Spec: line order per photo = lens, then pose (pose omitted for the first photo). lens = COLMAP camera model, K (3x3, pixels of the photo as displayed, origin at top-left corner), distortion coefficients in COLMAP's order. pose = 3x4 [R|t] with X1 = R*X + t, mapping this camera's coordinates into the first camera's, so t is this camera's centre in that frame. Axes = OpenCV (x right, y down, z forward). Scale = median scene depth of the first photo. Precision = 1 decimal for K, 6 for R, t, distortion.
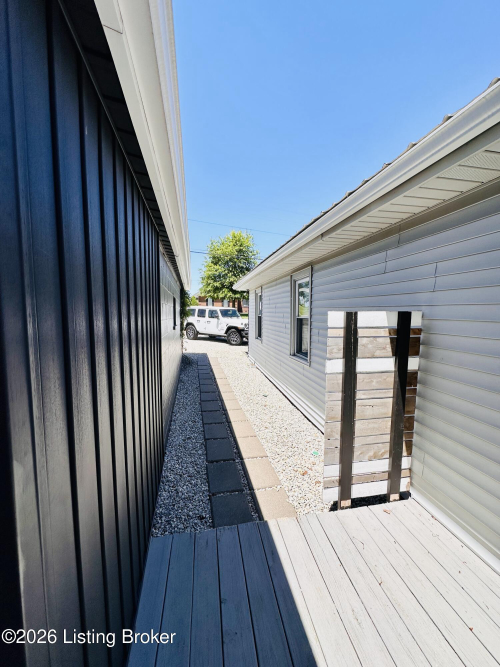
lens RADIAL K [[266.1, 0, 250.0], [0, 266.1, 333.5], [0, 0, 1]] dist [-0.001891, 0.000457]
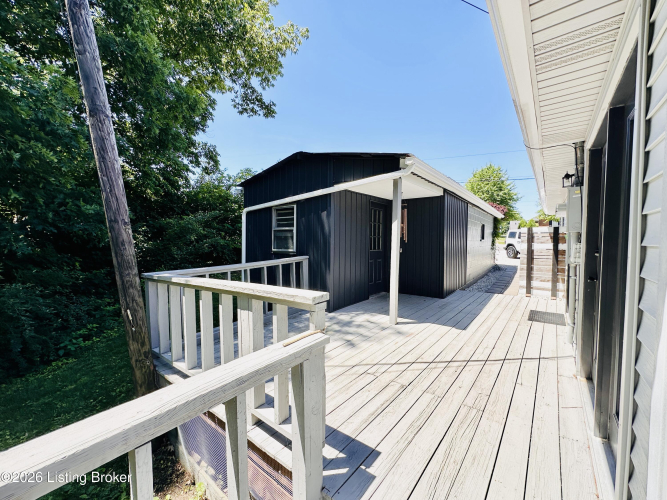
lens RADIAL K [[266.1, 0, 334.2], [0, 266.1, 250.1], [0, 0, 1]] dist [-0.001891, 0.000457]
pose [[0.642804, 0.027926, -0.765521, 1.169256], [-0.058150, 0.998231, -0.012413, 0.309949], [0.763820, 0.052494, 0.643291, -2.387165]]
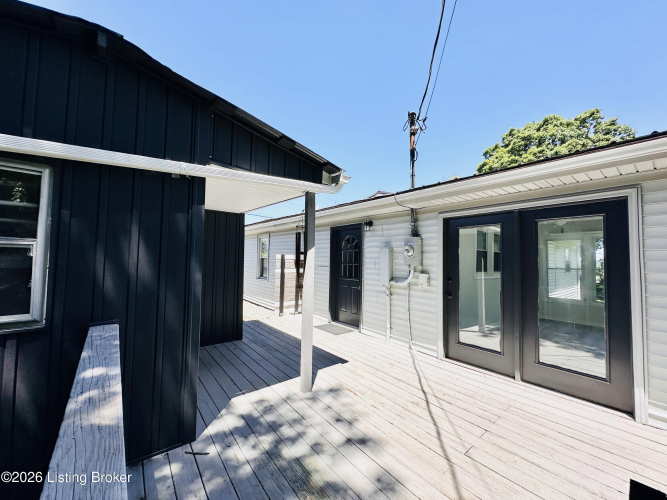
lens RADIAL K [[266.1, 0, 334.2], [0, 266.1, 250.1], [0, 0, 1]] dist [-0.001891, 0.000457]
pose [[0.883222, 0.032350, 0.467838, -0.589158], [0.018181, 0.994506, -0.103092, 0.209425], [-0.468602, 0.099559, 0.877781, -2.137464]]
